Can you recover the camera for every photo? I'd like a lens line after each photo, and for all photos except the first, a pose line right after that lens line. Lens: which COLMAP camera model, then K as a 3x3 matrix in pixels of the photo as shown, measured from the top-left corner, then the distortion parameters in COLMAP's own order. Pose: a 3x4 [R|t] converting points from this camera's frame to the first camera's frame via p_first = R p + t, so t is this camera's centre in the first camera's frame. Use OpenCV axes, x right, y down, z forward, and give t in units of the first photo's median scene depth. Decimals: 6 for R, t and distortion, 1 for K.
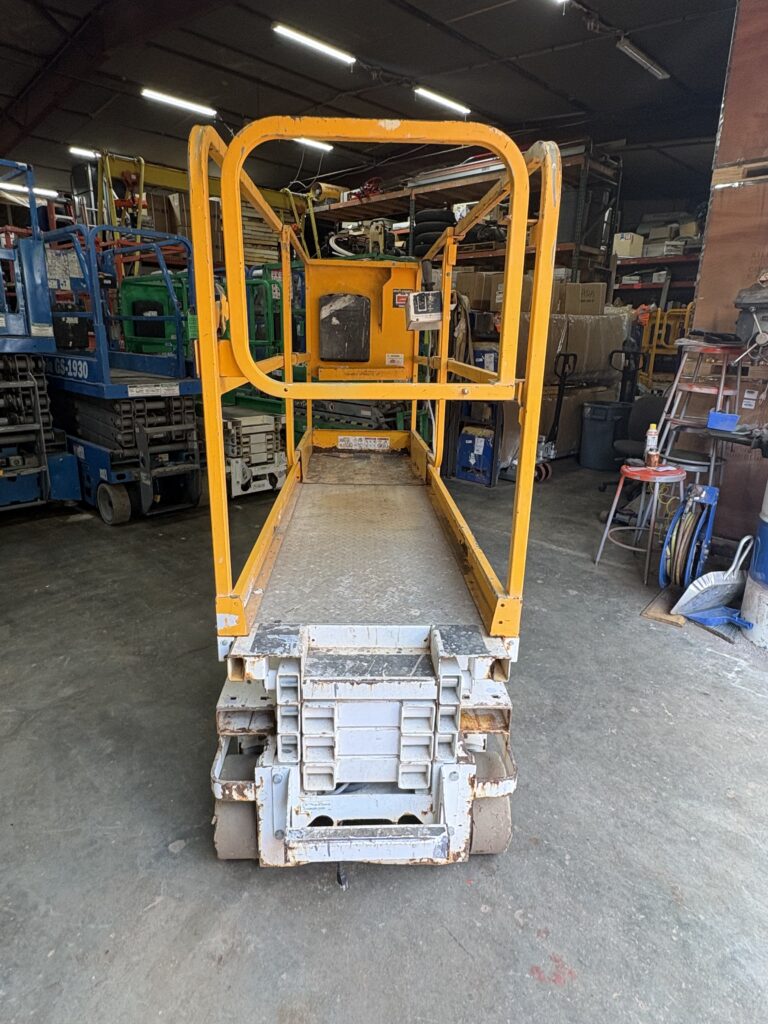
lens RADIAL K [[599.4, 0, 384.0], [0, 599.4, 512.0], [0, 0, 1]] dist [-0.001595, -0.000436]
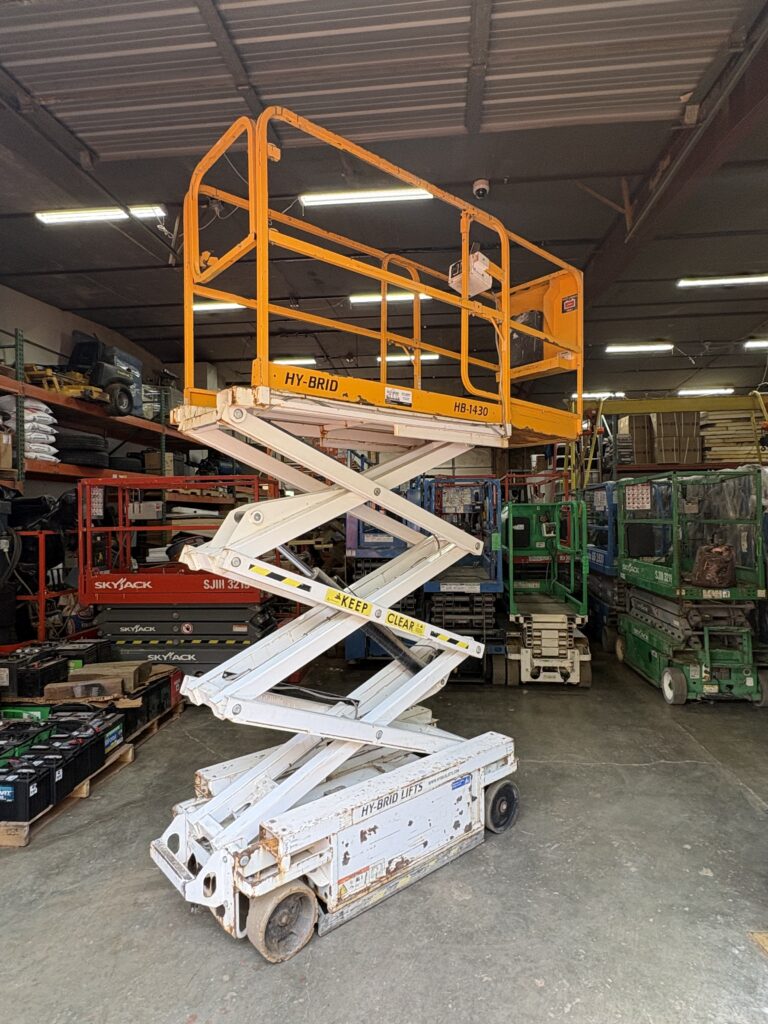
lens RADIAL K [[575.3, 0, 384.0], [0, 575.3, 512.0], [0, 0, 1]] dist [-0.002658, 0.000483]
pose [[0.623370, -0.033072, -0.781227, 0.515024], [-0.202286, 0.958272, -0.201978, -0.068506], [0.755308, 0.283939, 0.590668, 0.054991]]
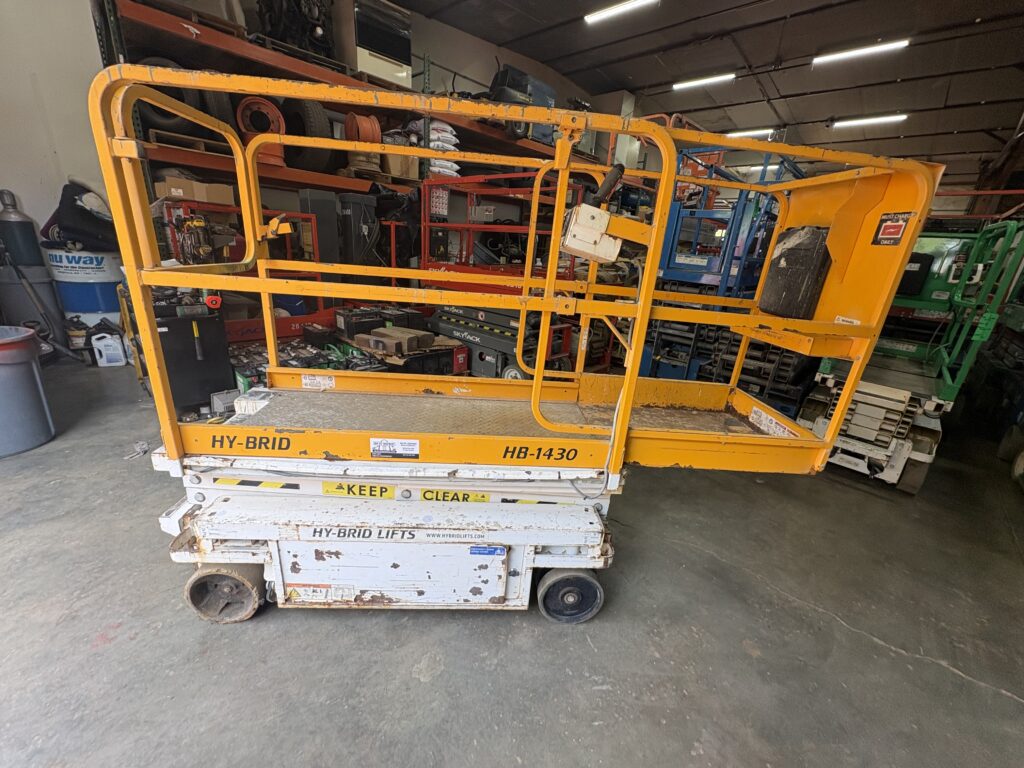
lens RADIAL K [[405.1, 0, 512.0], [0, 405.1, 384.0], [0, 0, 1]] dist [0.000182, 0.000046]
pose [[0.023781, 0.310140, -0.950394, 0.343583], [-0.357761, 0.890344, 0.281592, -0.154429], [0.933510, 0.333318, 0.132129, 0.502876]]
